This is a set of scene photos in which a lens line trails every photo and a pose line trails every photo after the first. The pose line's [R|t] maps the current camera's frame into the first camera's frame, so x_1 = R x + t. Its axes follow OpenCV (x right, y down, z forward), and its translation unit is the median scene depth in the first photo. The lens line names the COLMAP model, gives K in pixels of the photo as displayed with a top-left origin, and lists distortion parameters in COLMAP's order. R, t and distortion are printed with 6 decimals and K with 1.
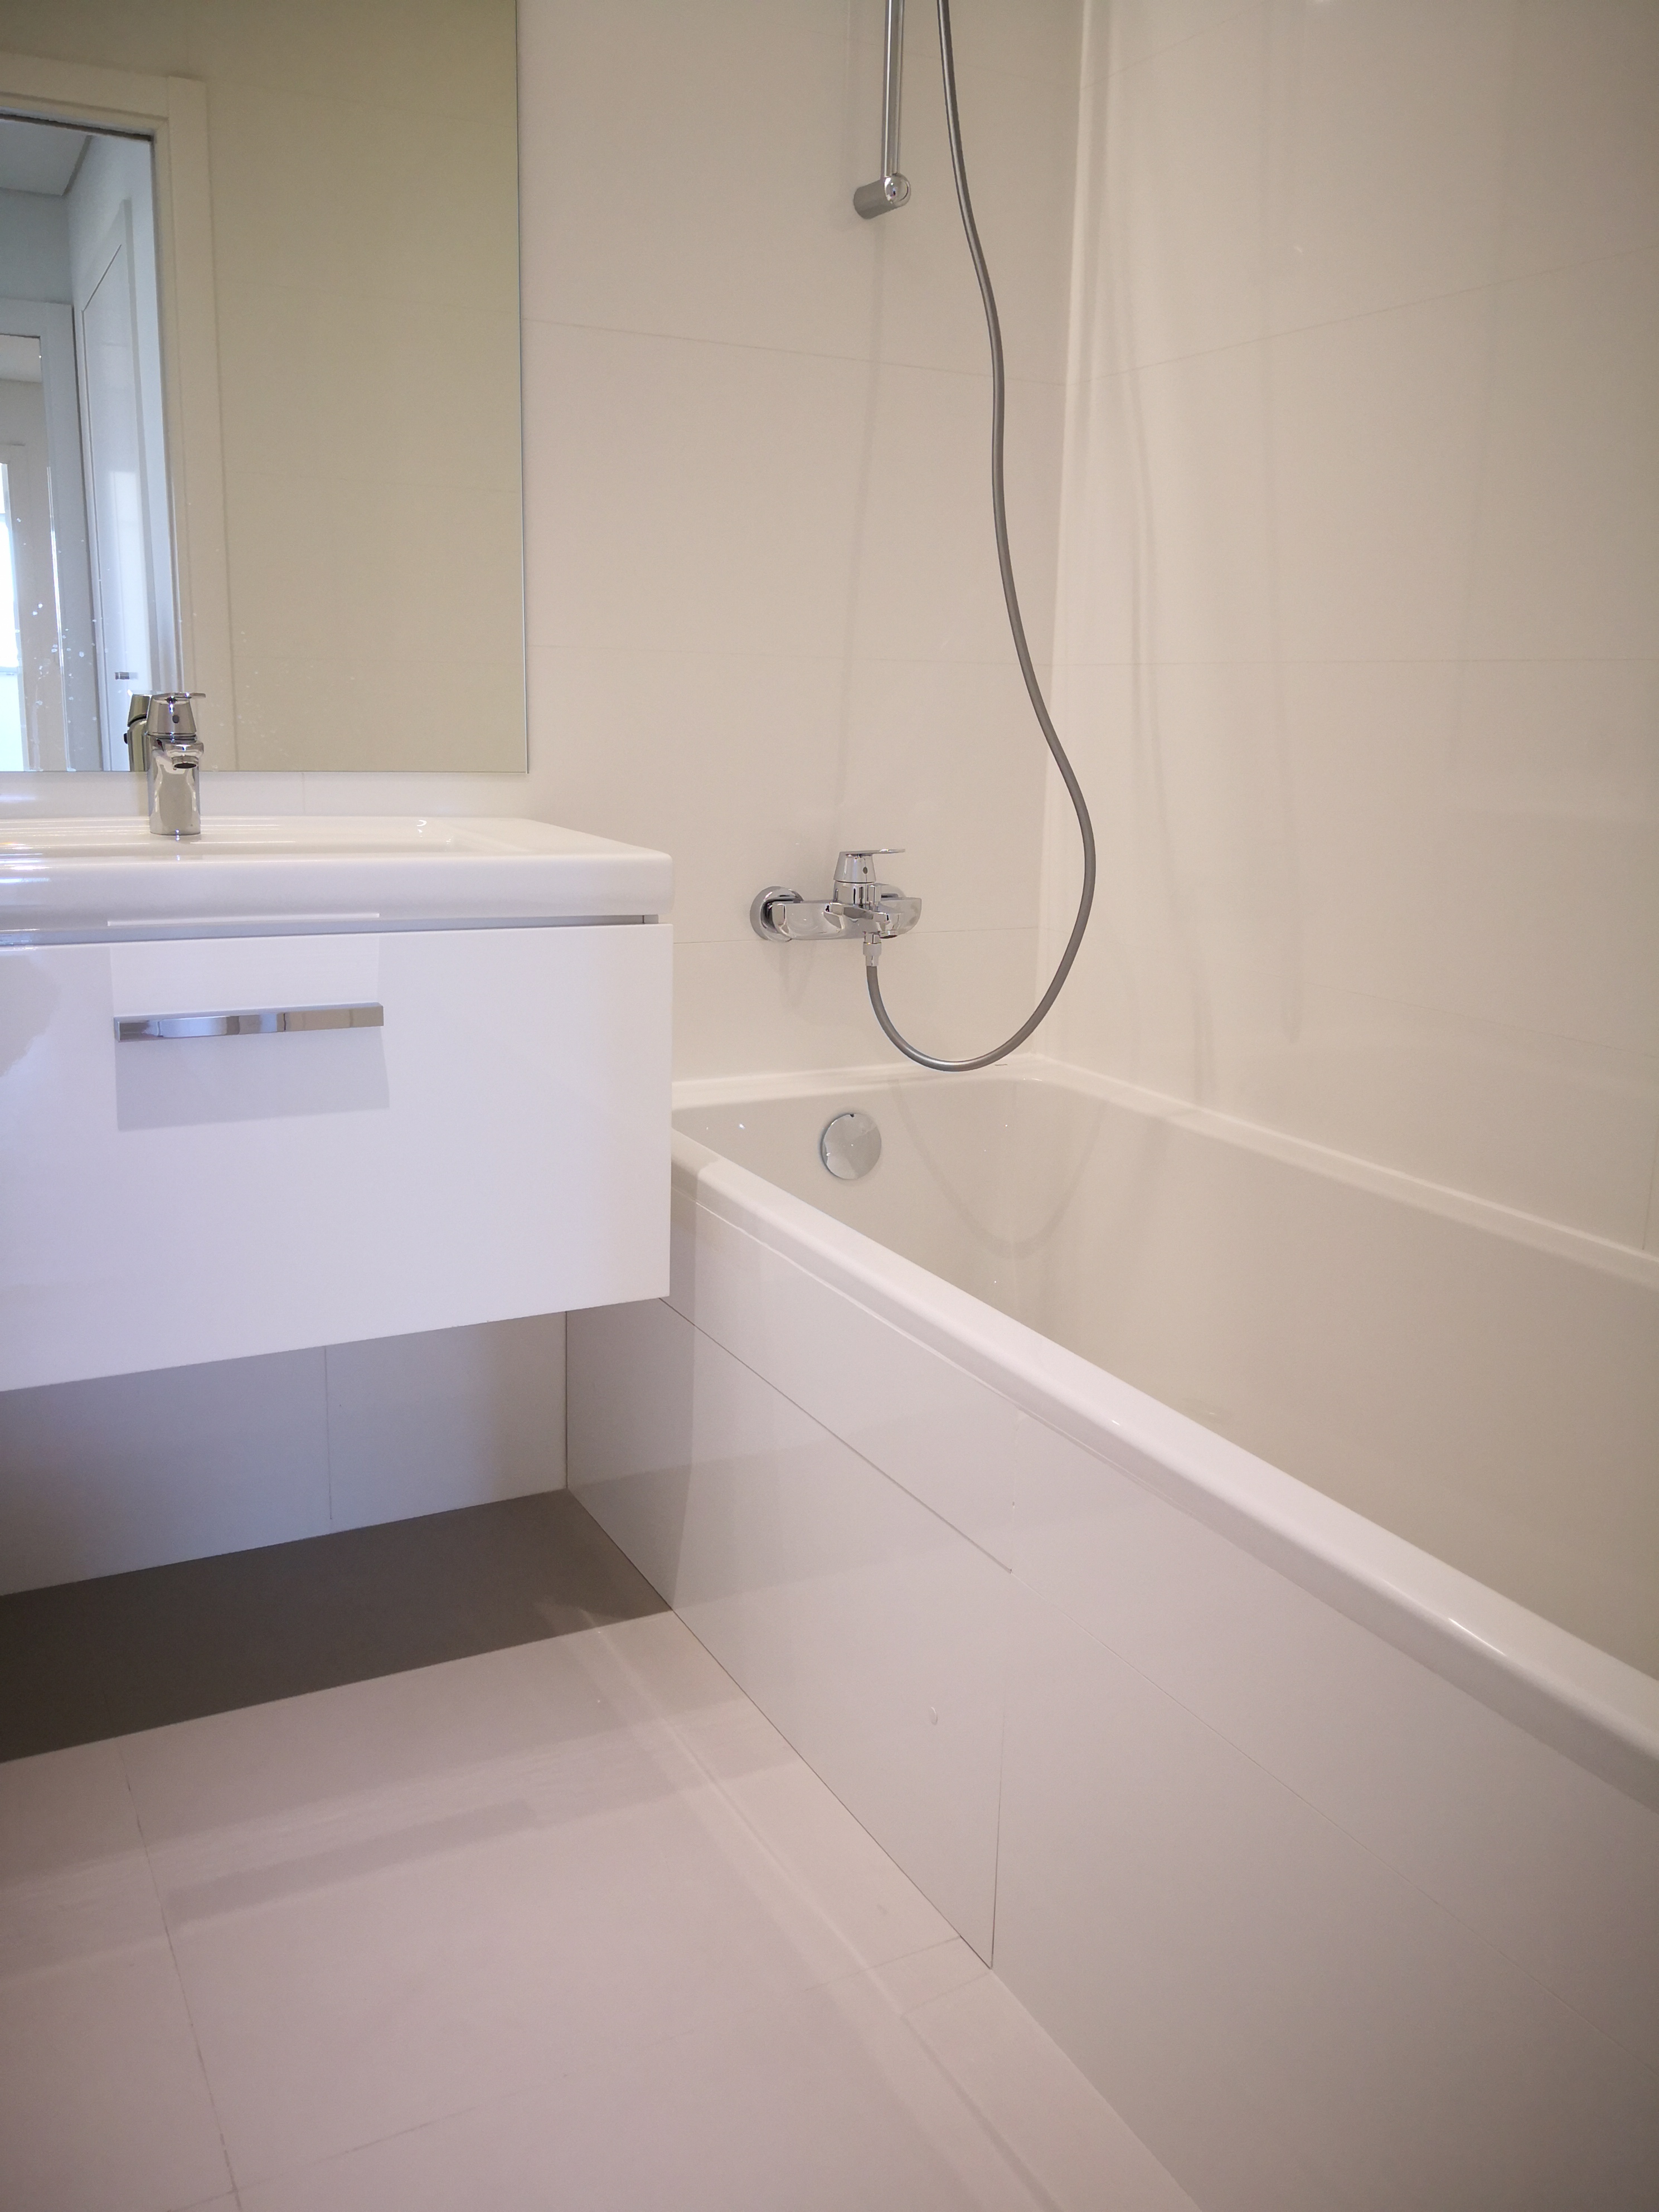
lens RADIAL K [[1851.7, 0, 829.5], [0, 1851.7, 1106.0], [0, 0, 1]] dist [0.000950, -0.006119]
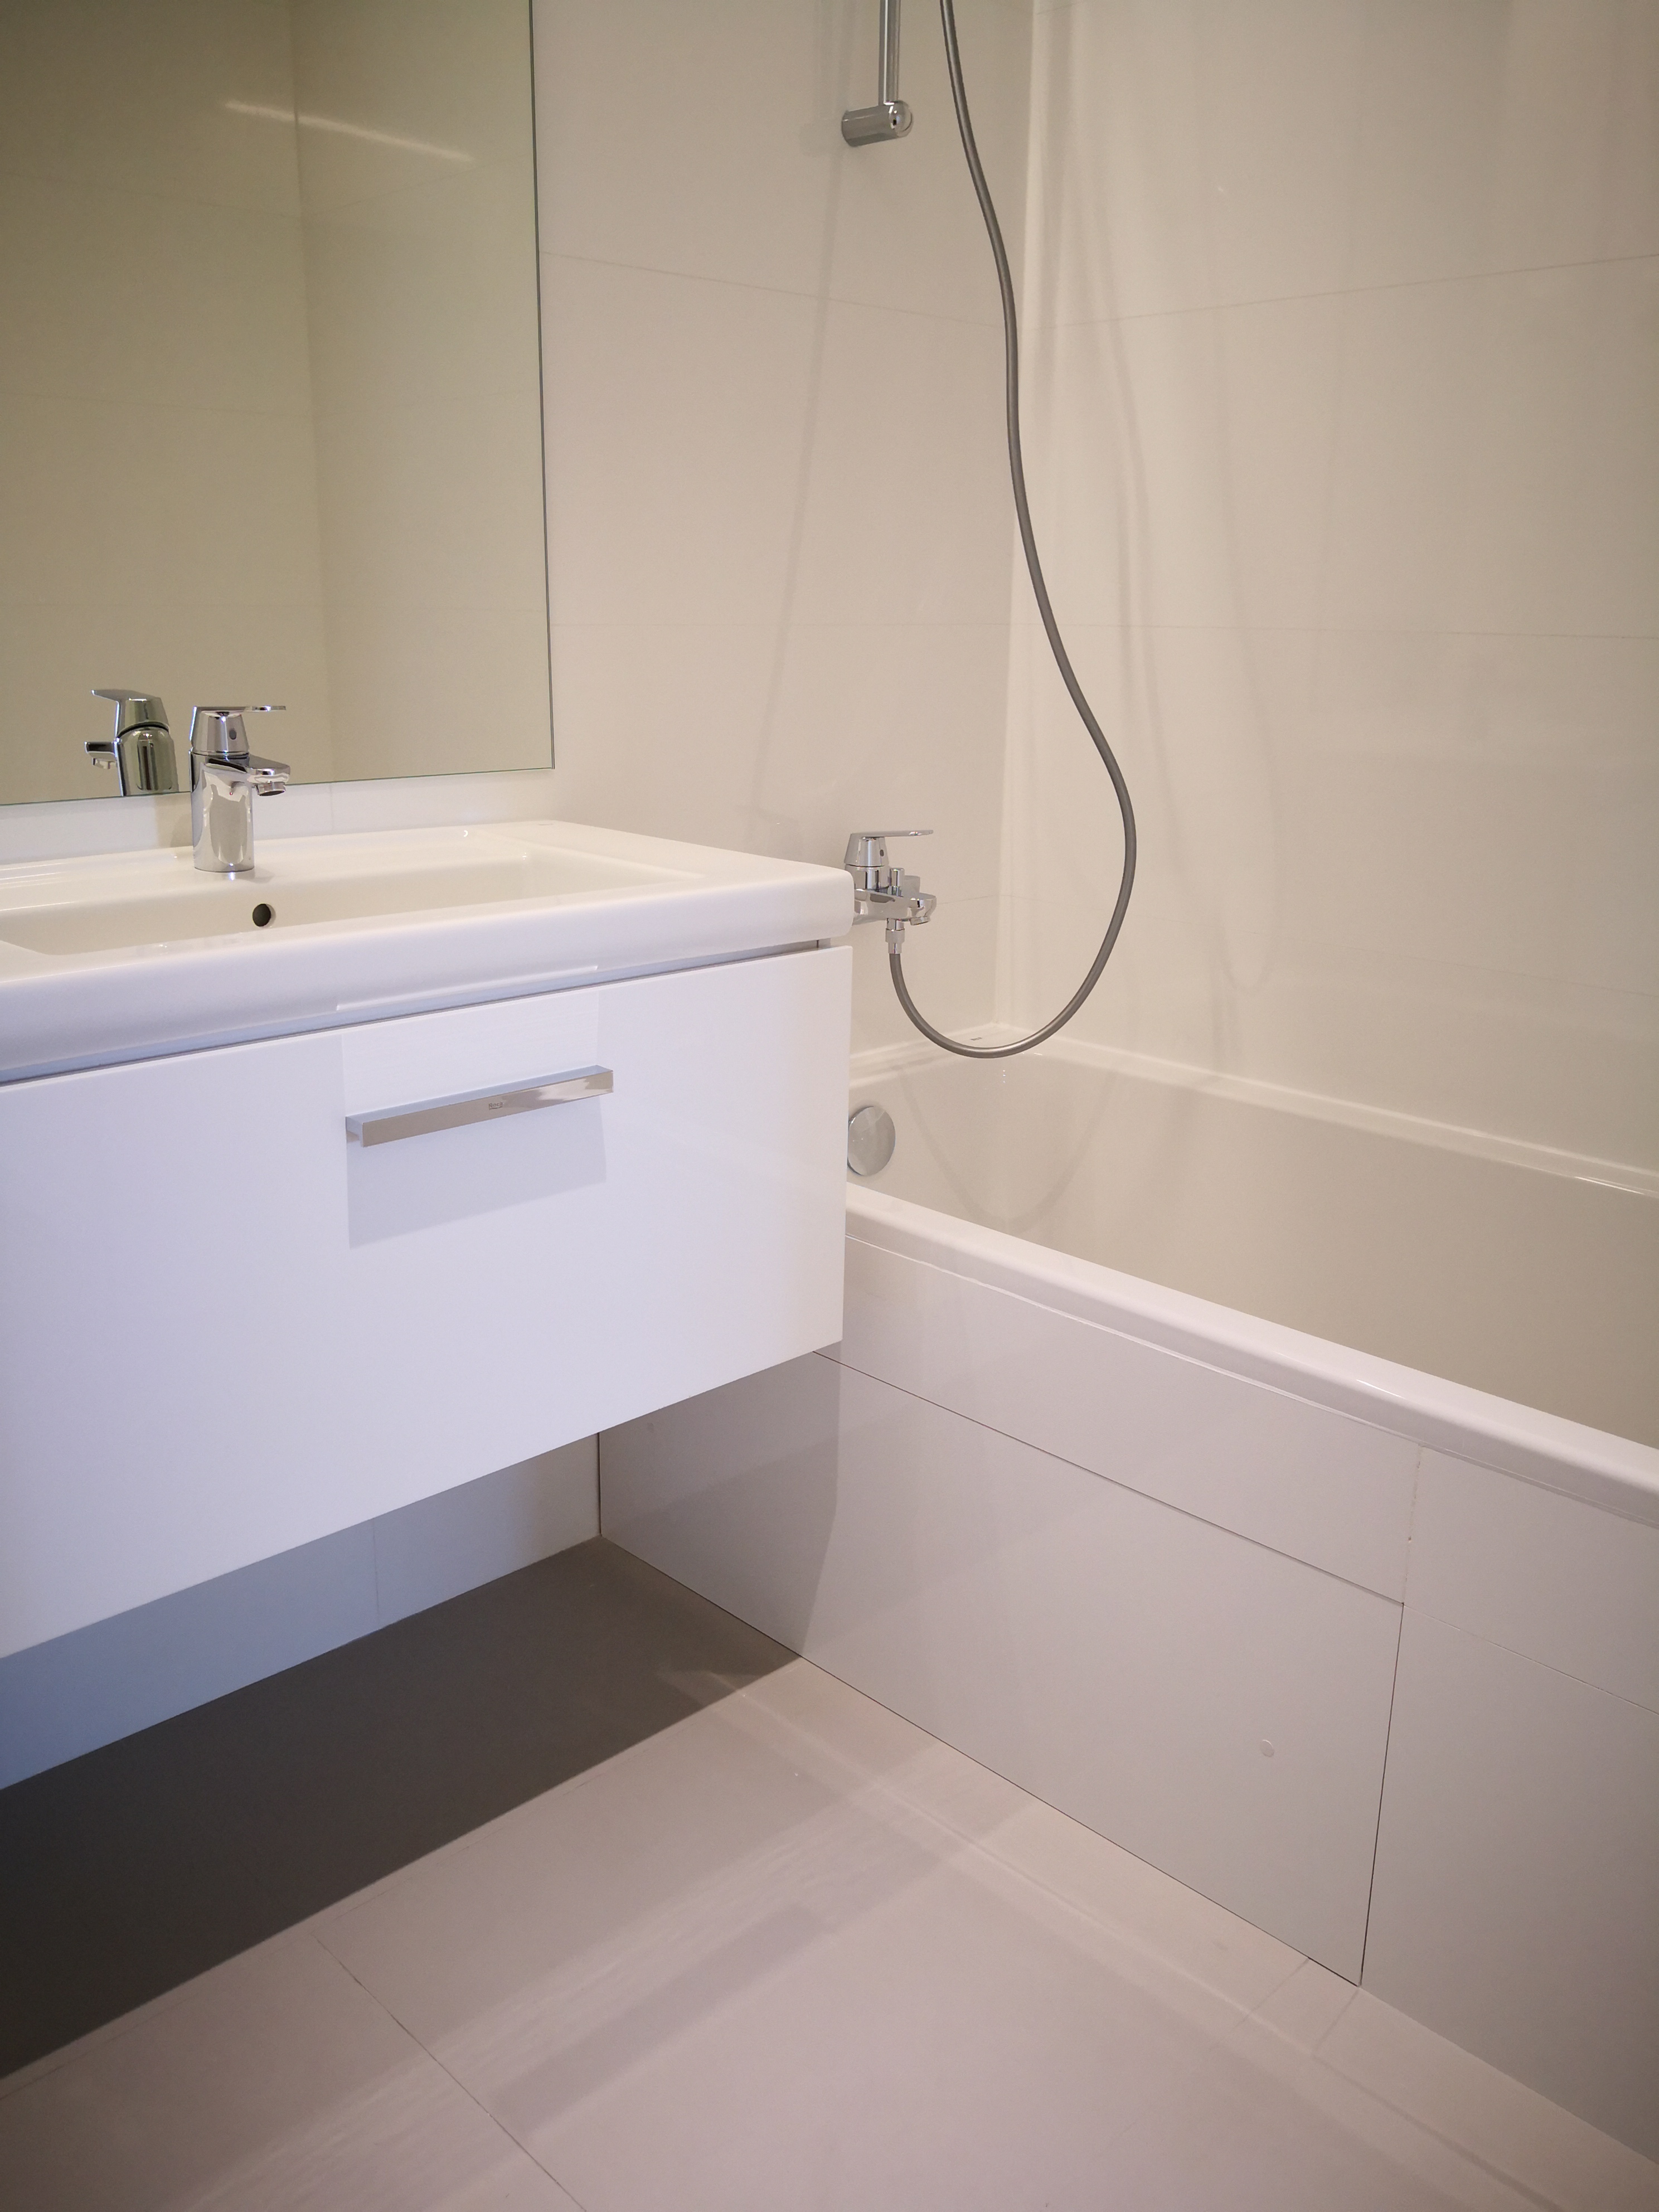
lens RADIAL K [[1869.0, 0, 771.6], [0, 1869.0, 1099.8], [0, 0, 1]] dist [0.006225, -0.002999]
pose [[0.958513, -0.088112, 0.271090, -0.320402], [0.072269, 0.995071, 0.067900, -0.074017], [-0.275736, -0.045491, 0.960156, 0.095707]]
